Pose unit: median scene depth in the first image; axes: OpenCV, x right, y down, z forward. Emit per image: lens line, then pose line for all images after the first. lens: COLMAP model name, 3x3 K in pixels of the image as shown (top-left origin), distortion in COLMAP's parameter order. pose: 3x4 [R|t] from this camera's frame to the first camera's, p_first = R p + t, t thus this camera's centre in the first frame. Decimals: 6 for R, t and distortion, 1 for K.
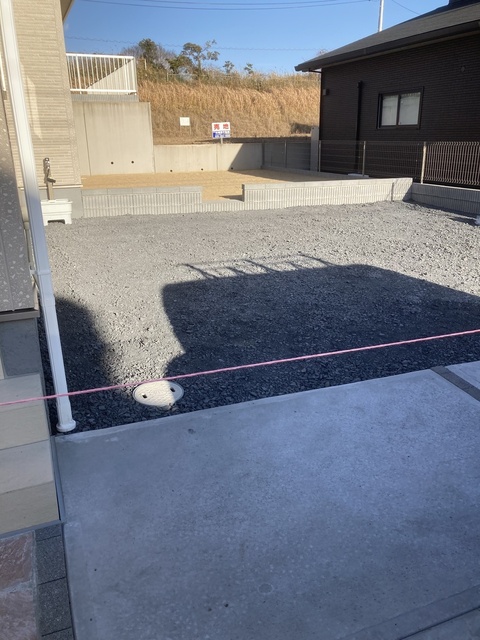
lens RADIAL K [[512.7, 0, 240.0], [0, 512.7, 320.0], [0, 0, 1]] dist [0.005072, -0.000515]
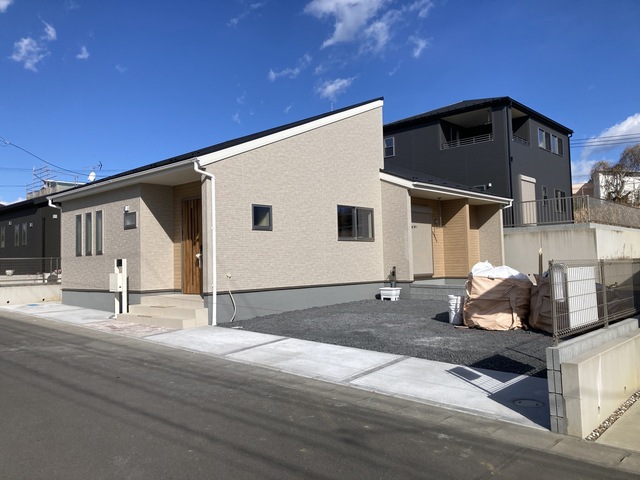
lens RADIAL K [[512.7, 0, 320.0], [0, 512.7, 240.0], [0, 0, 1]] dist [0.005072, -0.000515]
pose [[0.434289, -0.042073, -0.899790, 0.659524], [-0.290022, 0.939185, -0.183896, 0.013656], [0.852807, 0.340823, 0.395676, -0.023709]]
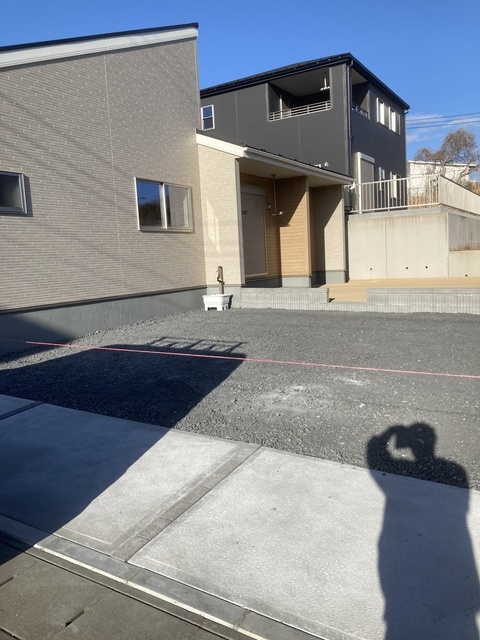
lens RADIAL K [[512.7, 0, 240.0], [0, 512.7, 320.0], [0, 0, 1]] dist [0.005072, -0.000515]
pose [[0.596542, 0.076195, -0.798957, 0.436511], [-0.229479, 0.970117, -0.078823, -0.034508], [0.769075, 0.230365, 0.596201, 0.110772]]
